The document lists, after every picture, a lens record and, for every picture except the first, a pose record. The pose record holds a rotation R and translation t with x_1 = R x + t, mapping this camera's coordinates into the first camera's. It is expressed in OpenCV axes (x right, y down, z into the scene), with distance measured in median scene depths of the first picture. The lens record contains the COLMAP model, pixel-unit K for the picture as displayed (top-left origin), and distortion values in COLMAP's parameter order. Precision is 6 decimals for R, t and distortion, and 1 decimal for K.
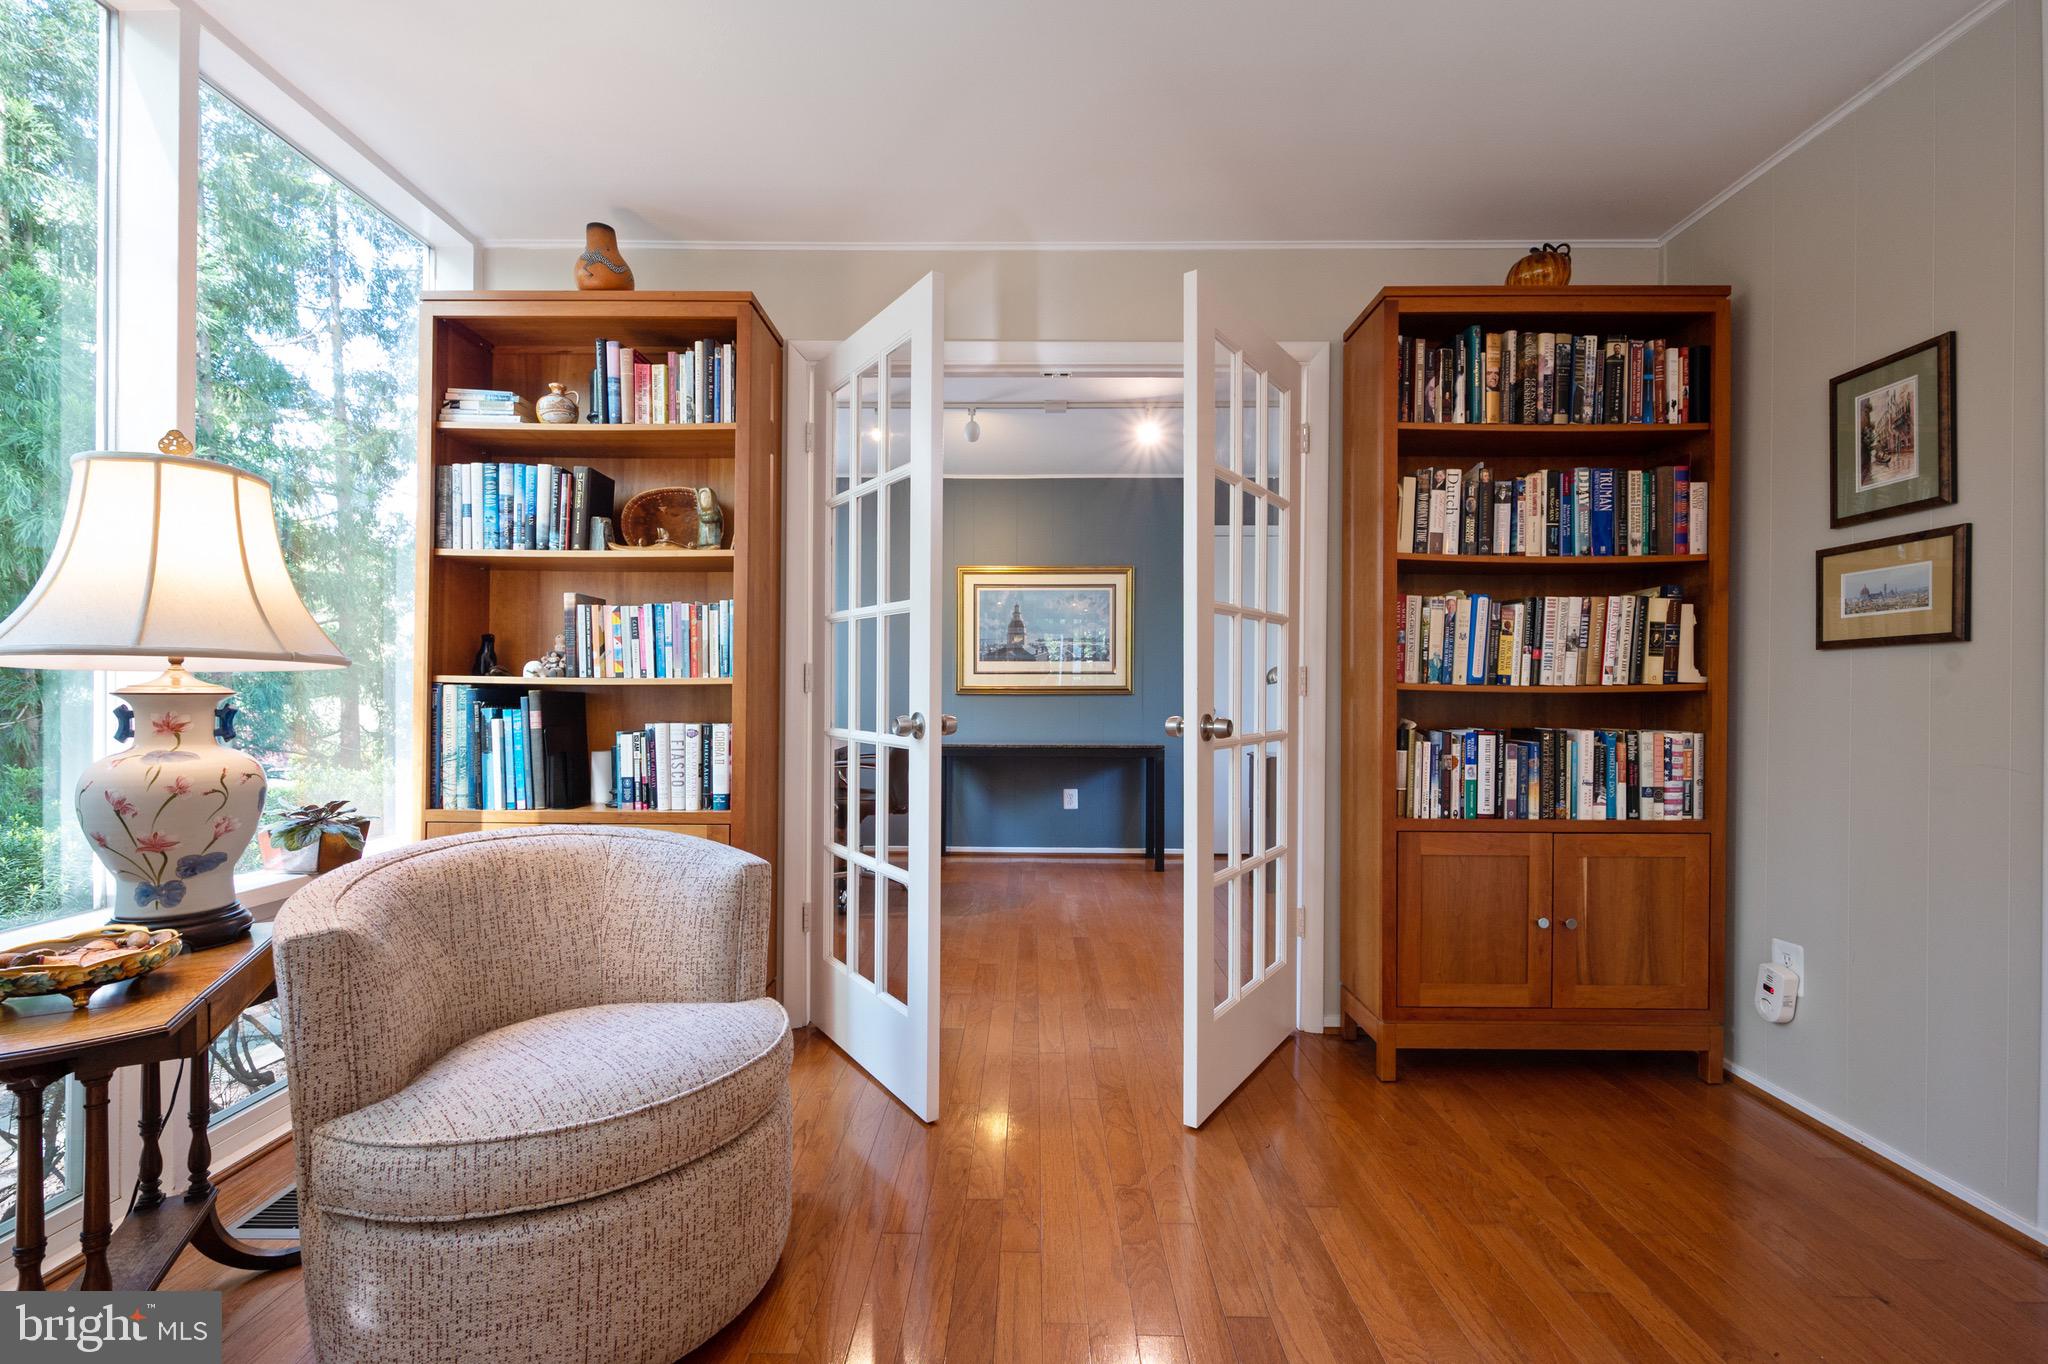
lens RADIAL K [[880.3, 0, 1016.3], [0, 880.3, 693.1], [0, 0, 1]] dist [-0.000988, -0.000157]
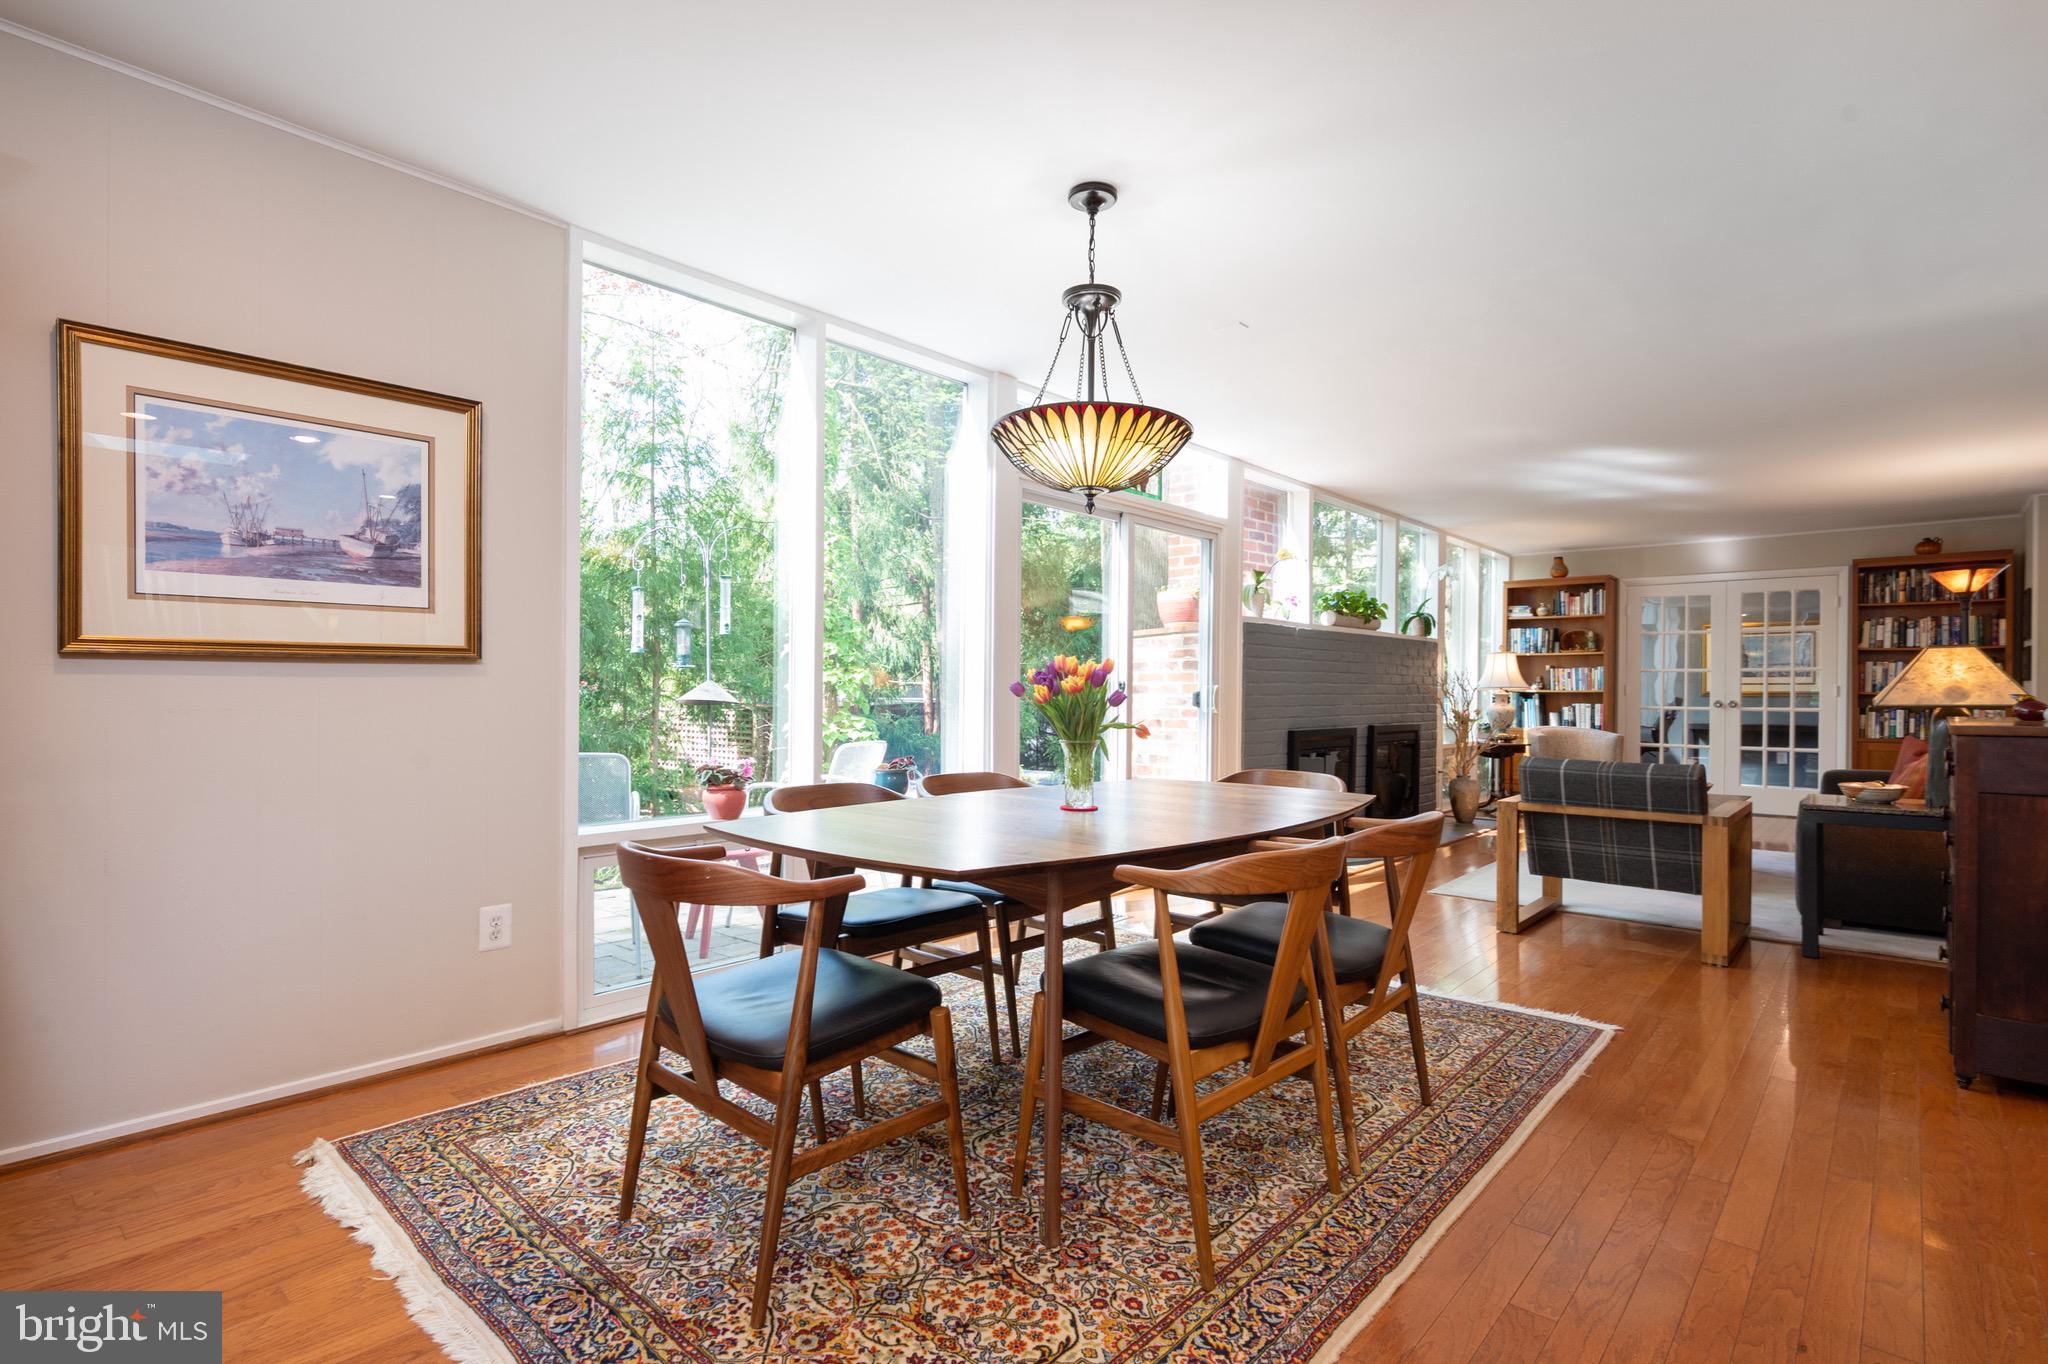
lens RADIAL K [[1001.6, 0, 1022.9], [0, 1001.6, 692.6], [0, 0, 1]] dist [0.000596, -0.000186]
pose [[0.760347, 0.001555, -0.649515, 0.477580], [-0.003727, 0.999991, -0.001969, 0.007588], [0.649507, 0.003918, 0.760346, -3.346182]]
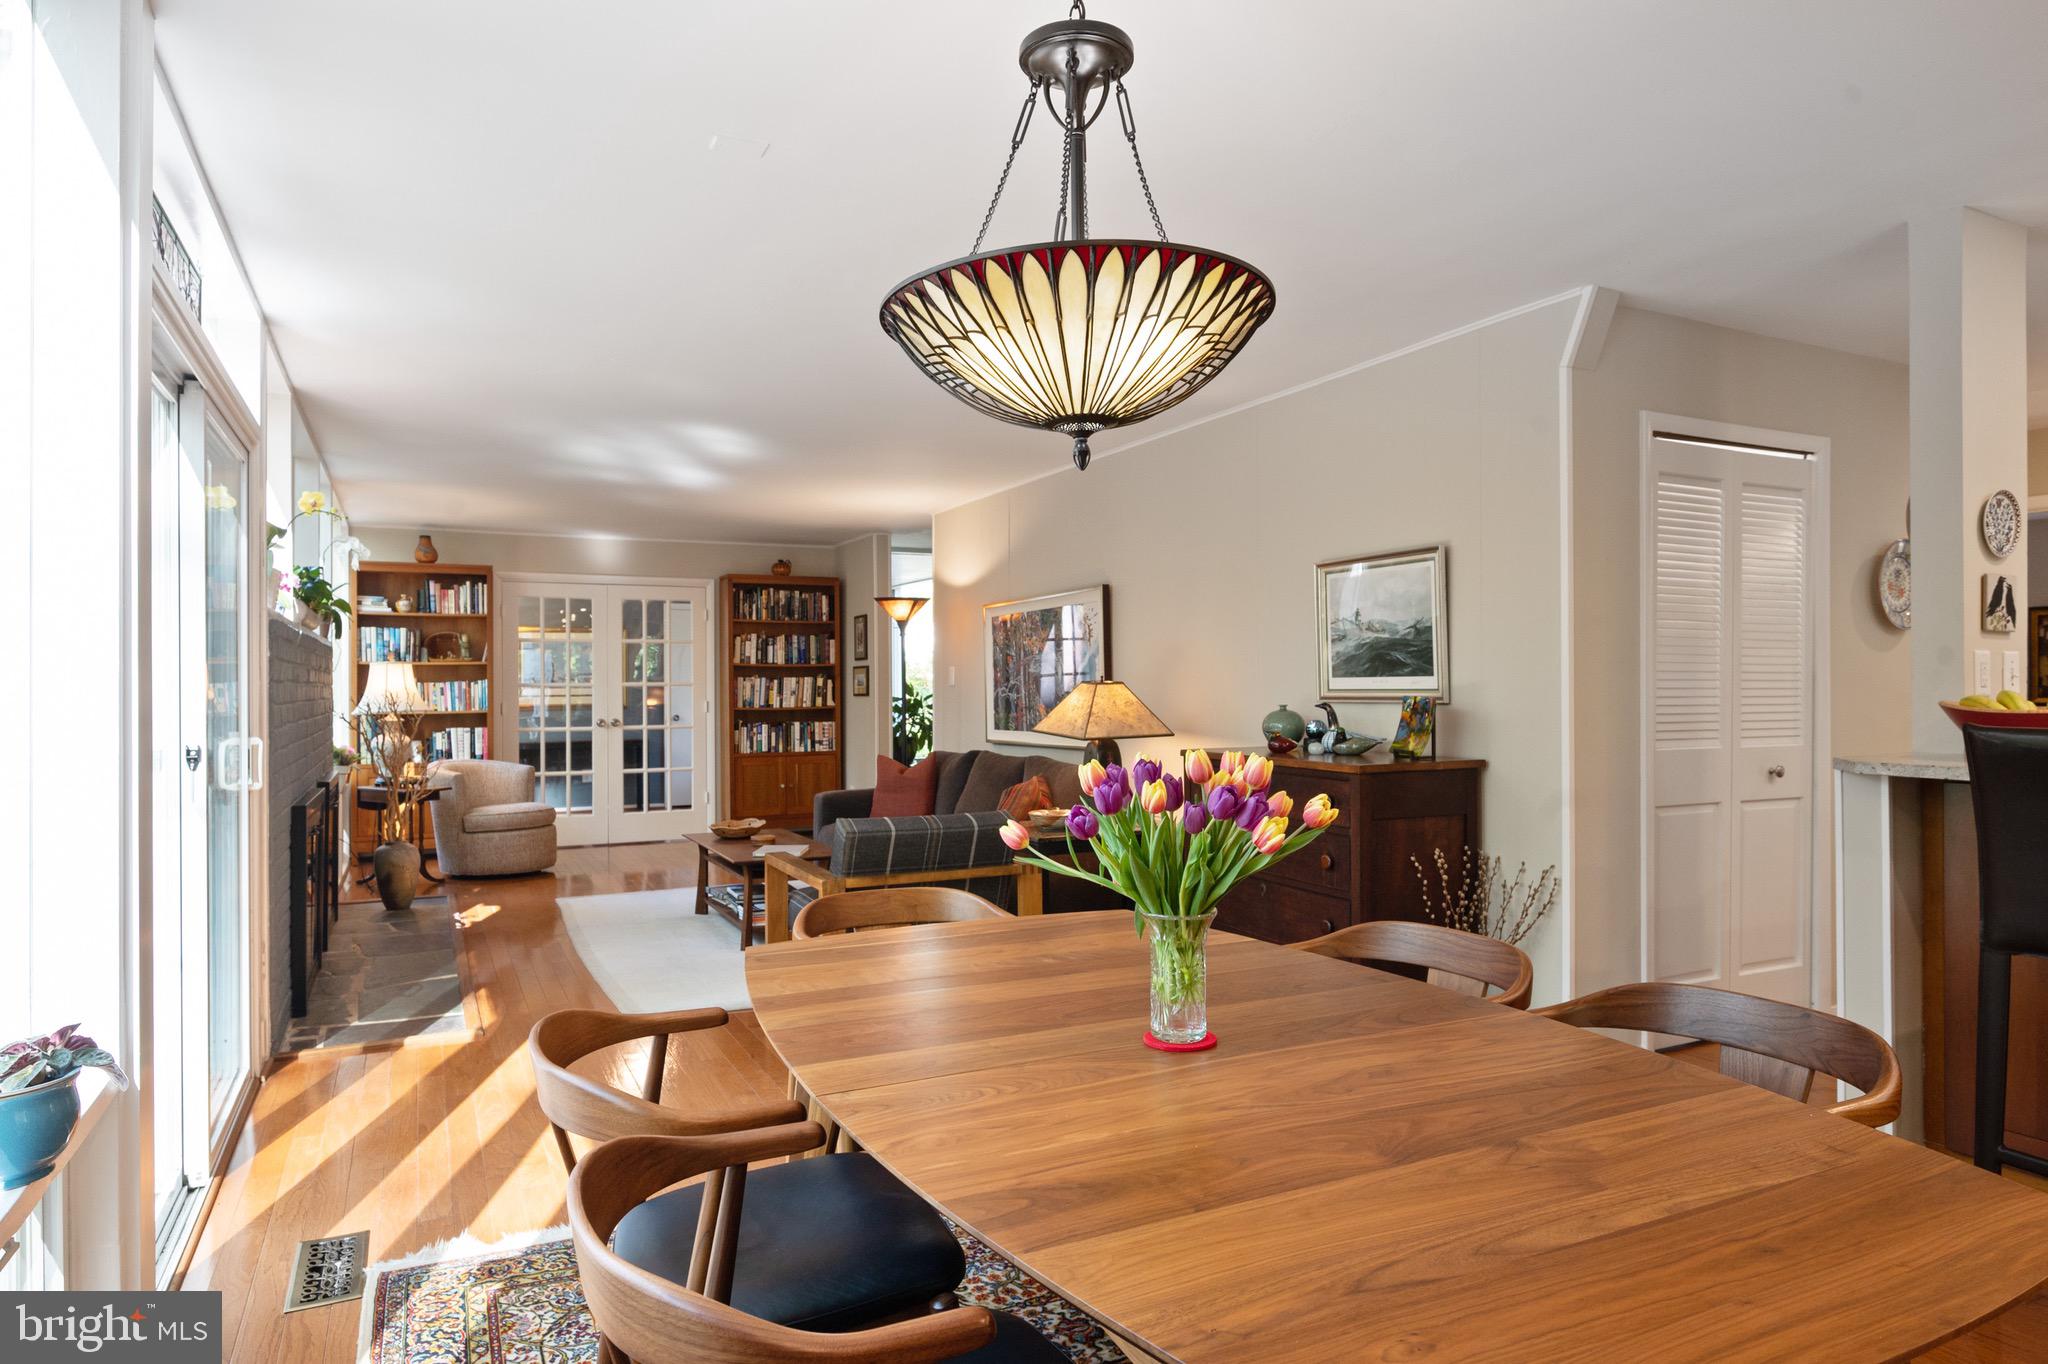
lens RADIAL K [[1204.1, 0, 1020.5], [0, 1204.1, 691.9], [0, 0, 1]] dist [-0.002959, -0.000656]
pose [[0.885666, -0.012774, 0.464147, -0.582331], [0.012478, 0.999915, 0.003708, -0.066210], [-0.464155, 0.002508, 0.885750, -2.980963]]
